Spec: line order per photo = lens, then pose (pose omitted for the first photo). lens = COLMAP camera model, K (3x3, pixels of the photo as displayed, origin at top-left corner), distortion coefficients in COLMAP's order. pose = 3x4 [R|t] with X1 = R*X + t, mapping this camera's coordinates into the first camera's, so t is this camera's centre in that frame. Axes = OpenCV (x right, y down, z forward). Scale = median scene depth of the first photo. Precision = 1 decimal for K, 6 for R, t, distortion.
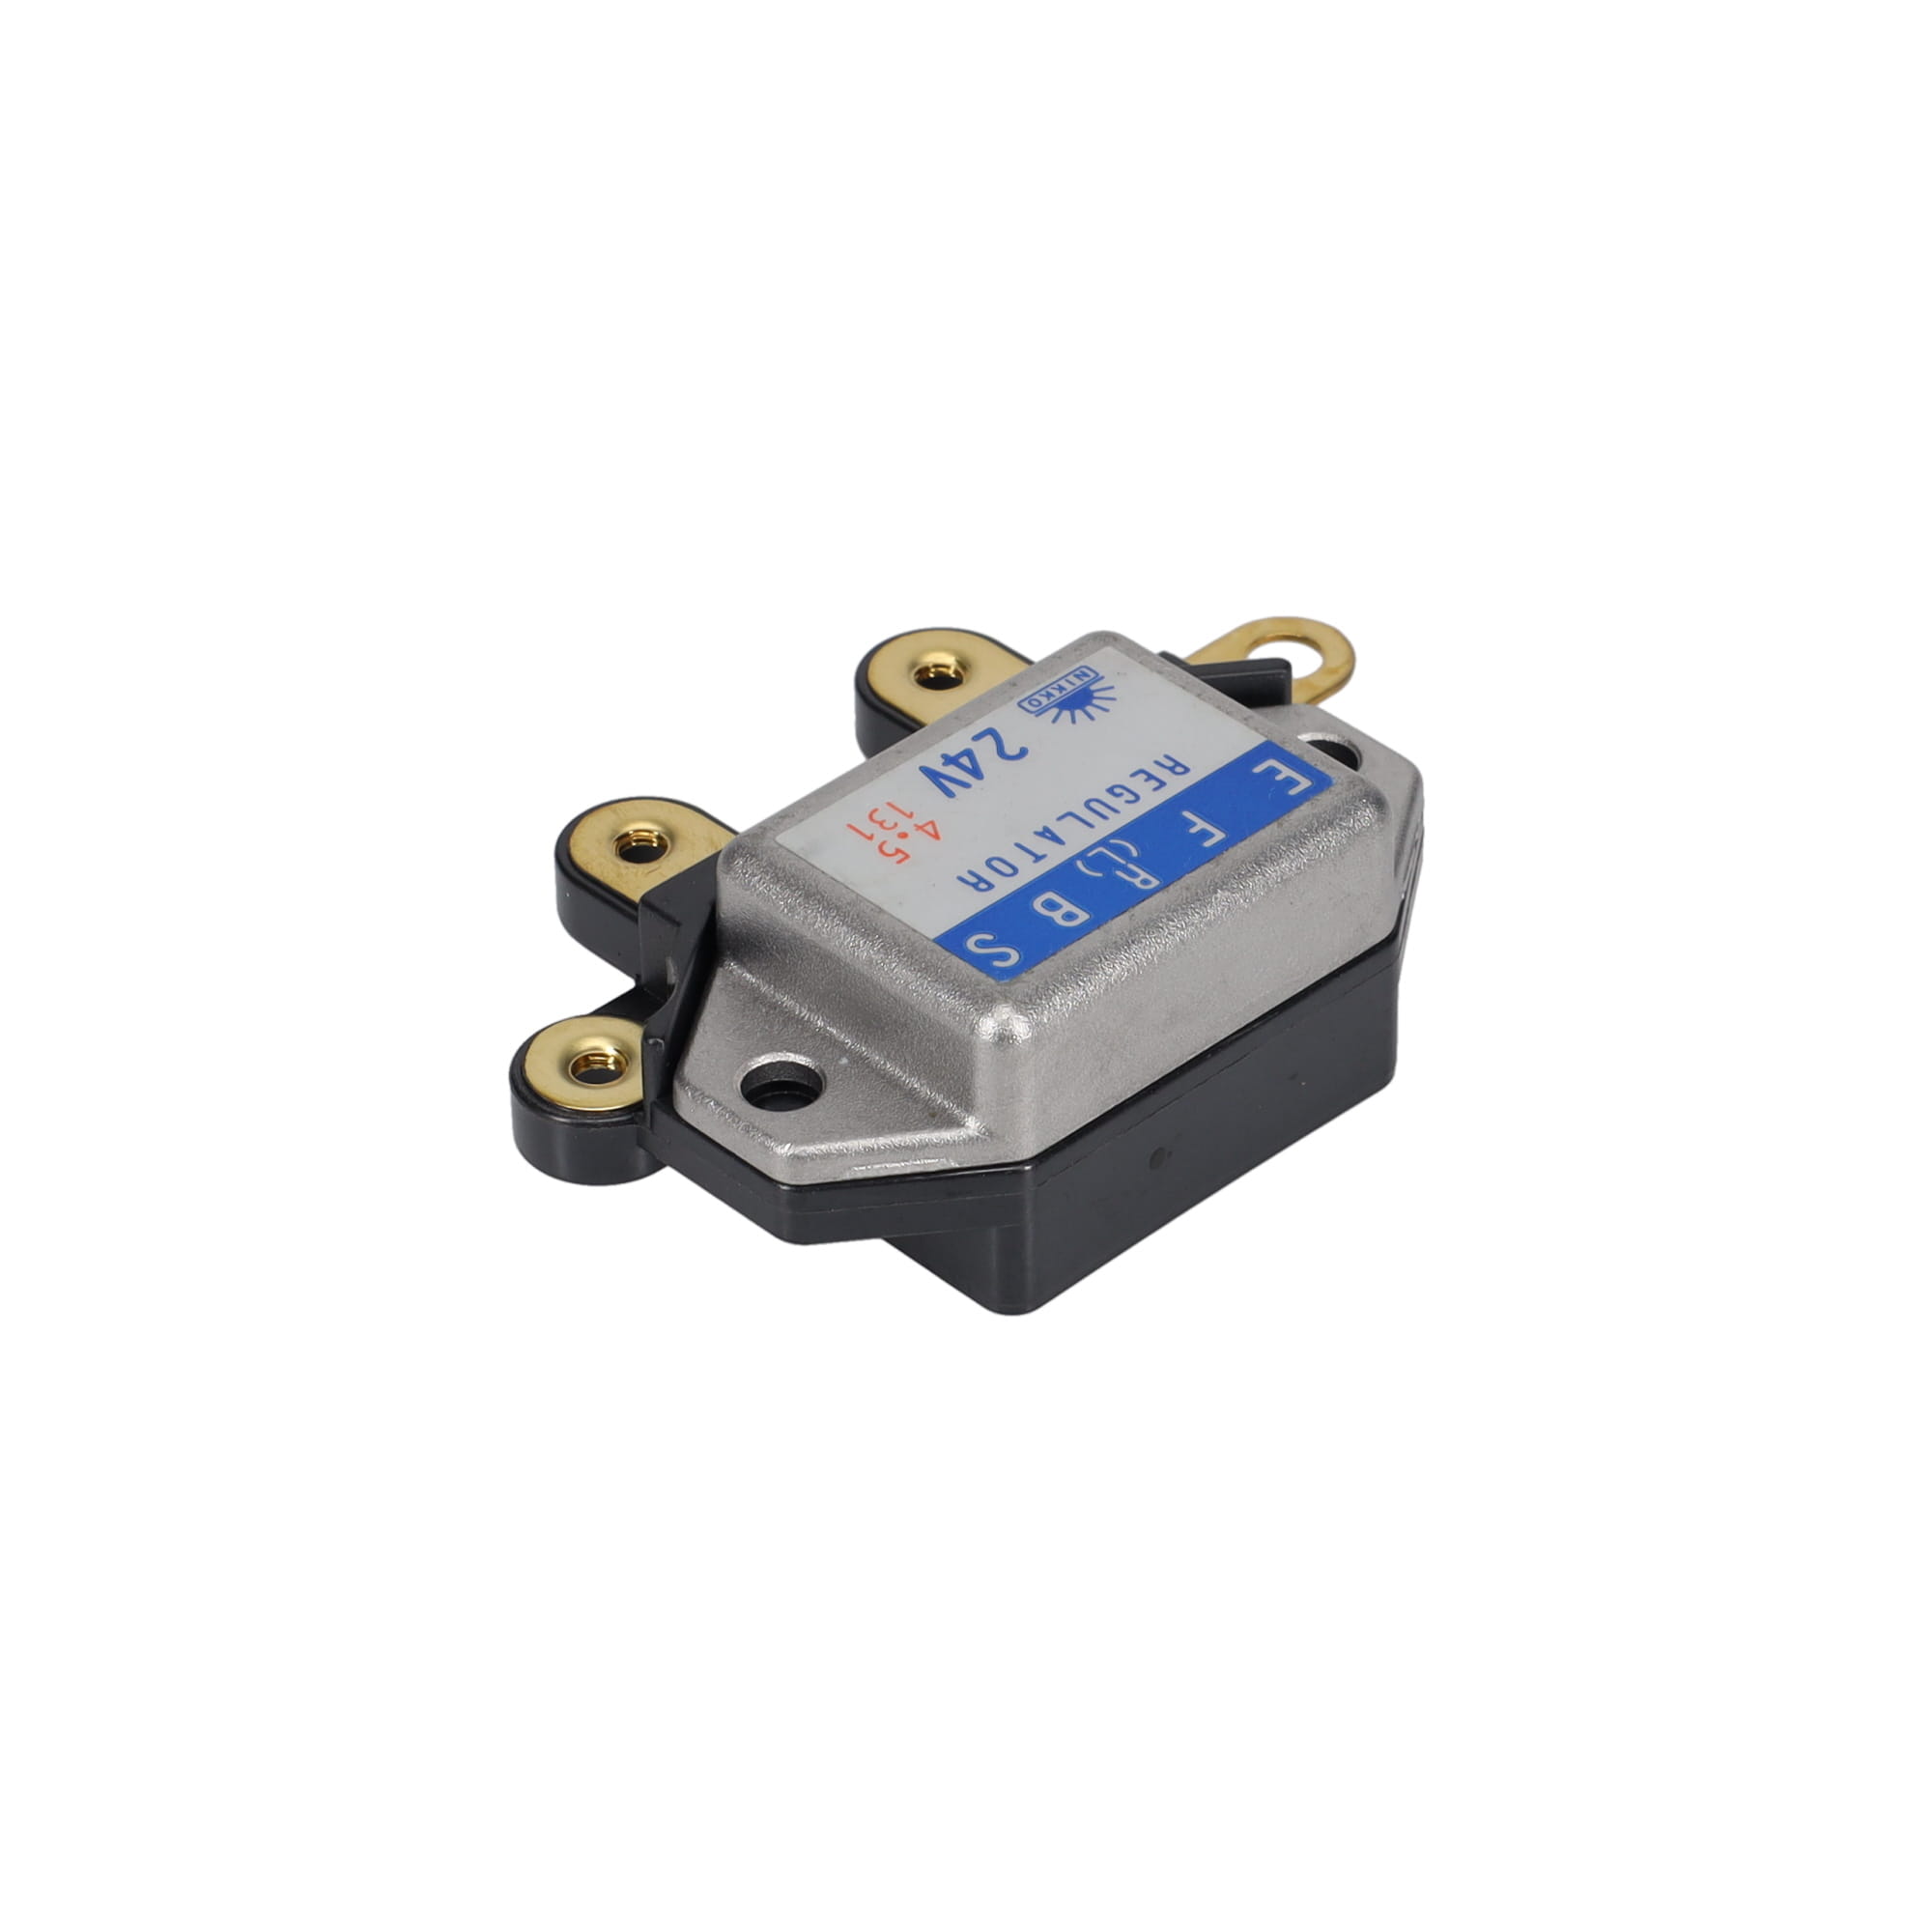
lens RADIAL K [[8268.6, 0, 966.0], [0, 8268.6, 966.0], [0, 0, 1]] dist [0.200093, 0.784234]
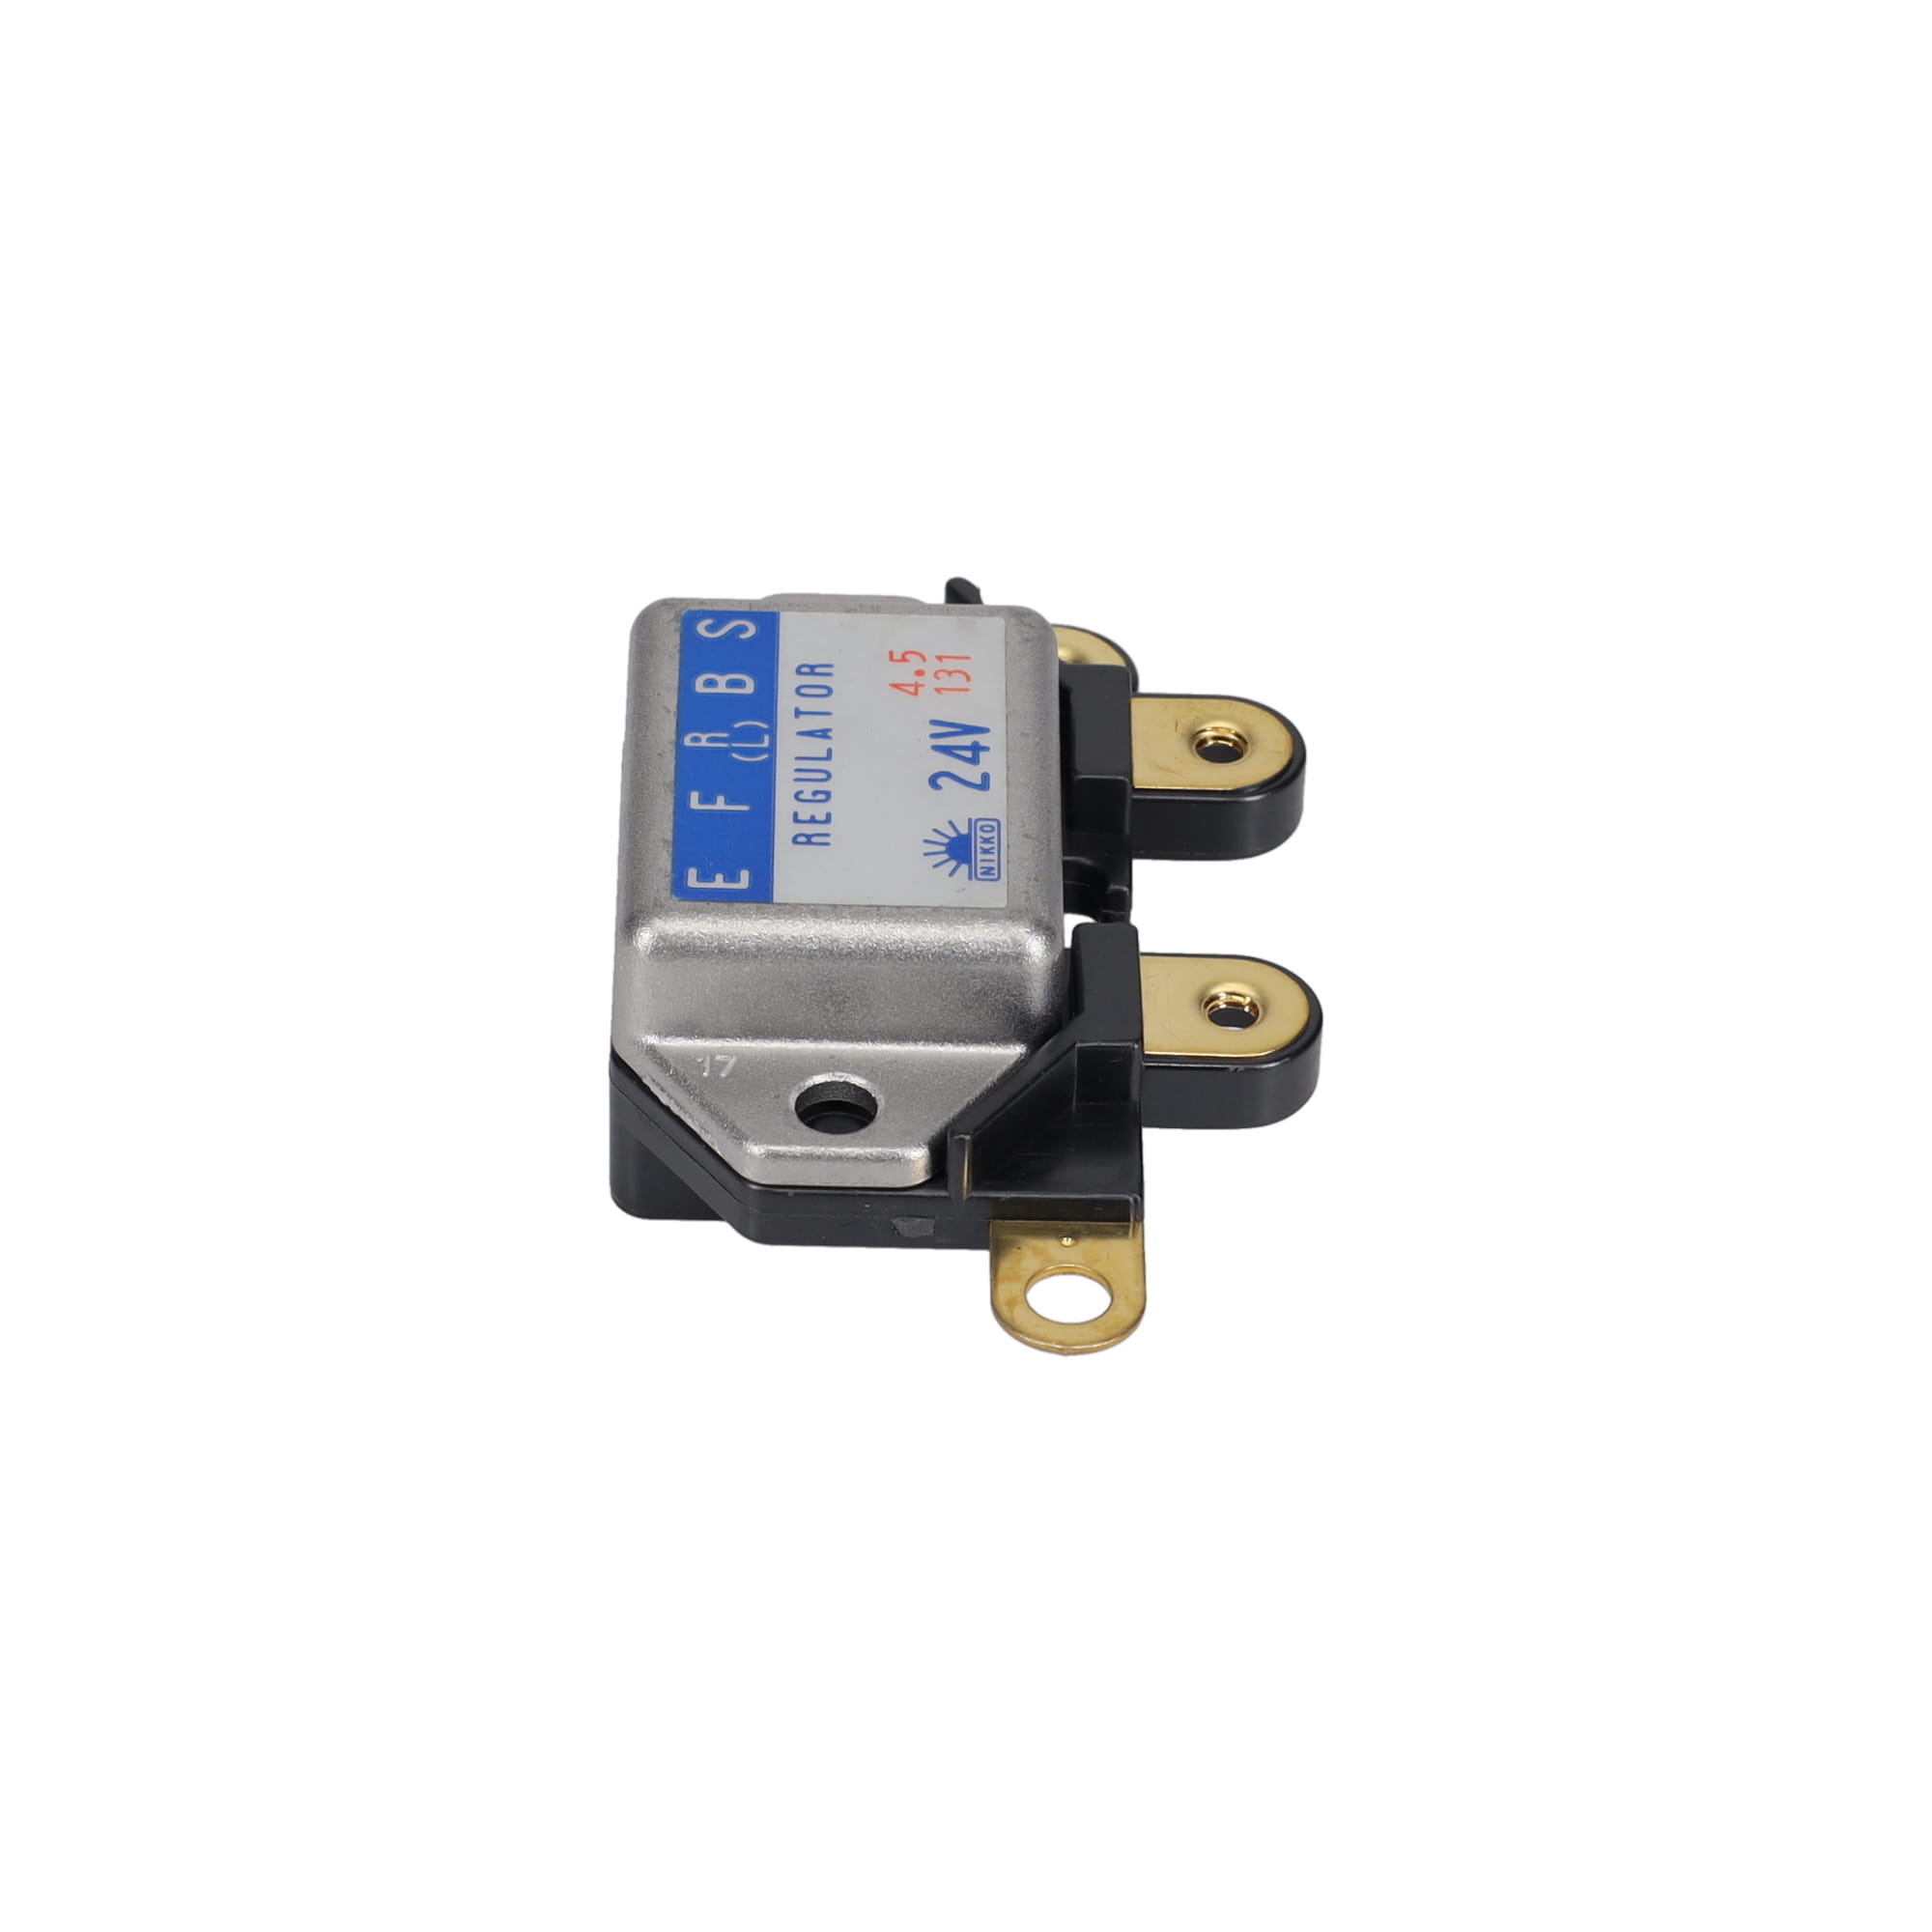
lens RADIAL K [[8268.6, 0, 966.0], [0, 8268.6, 966.0], [0, 0, 1]] dist [0.200093, 0.784234]
pose [[-0.688455, 0.461428, -0.559566, 0.576094], [-0.463146, 0.314031, 0.828782, -0.852767], [0.558145, 0.829740, -0.002487, 1.034562]]
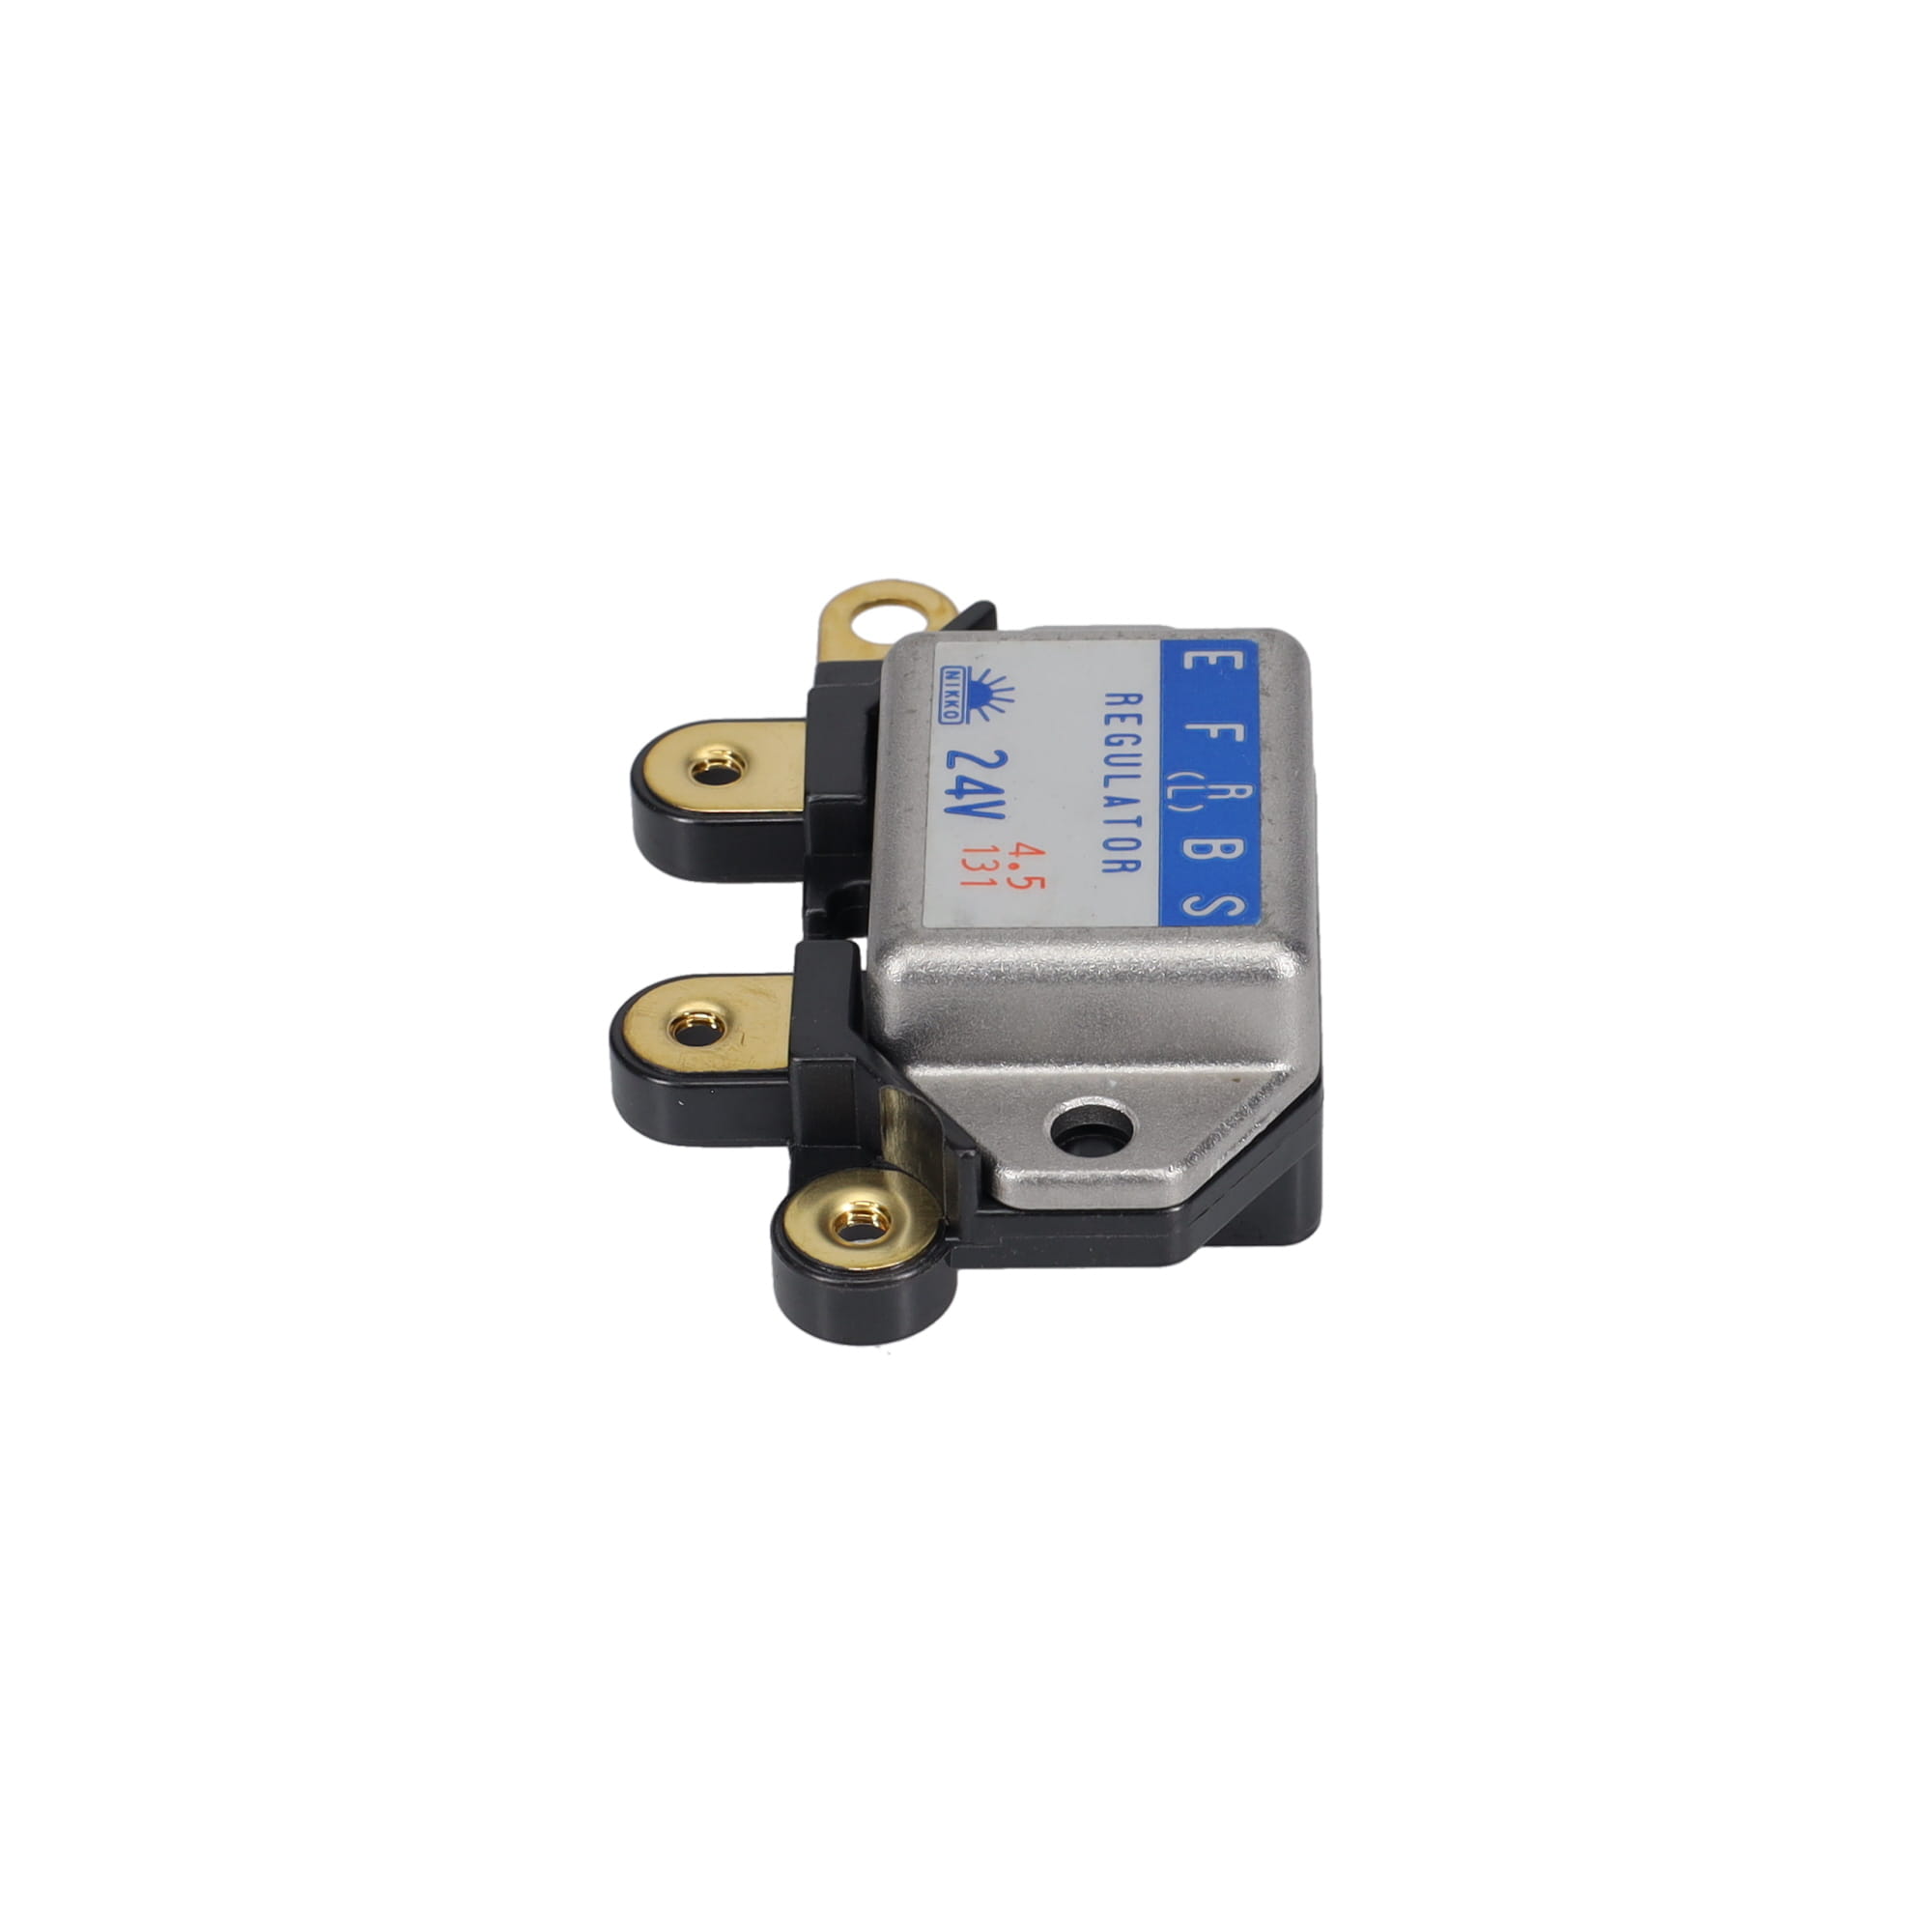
lens RADIAL K [[8268.6, 0, 966.0], [0, 8268.6, 966.0], [0, 0, 1]] dist [0.200093, 0.784234]
pose [[0.706242, -0.448015, 0.548183, -0.561211], [0.448399, 0.882262, 0.143361, -0.150097], [-0.547869, 0.144558, 0.823980, 0.185746]]
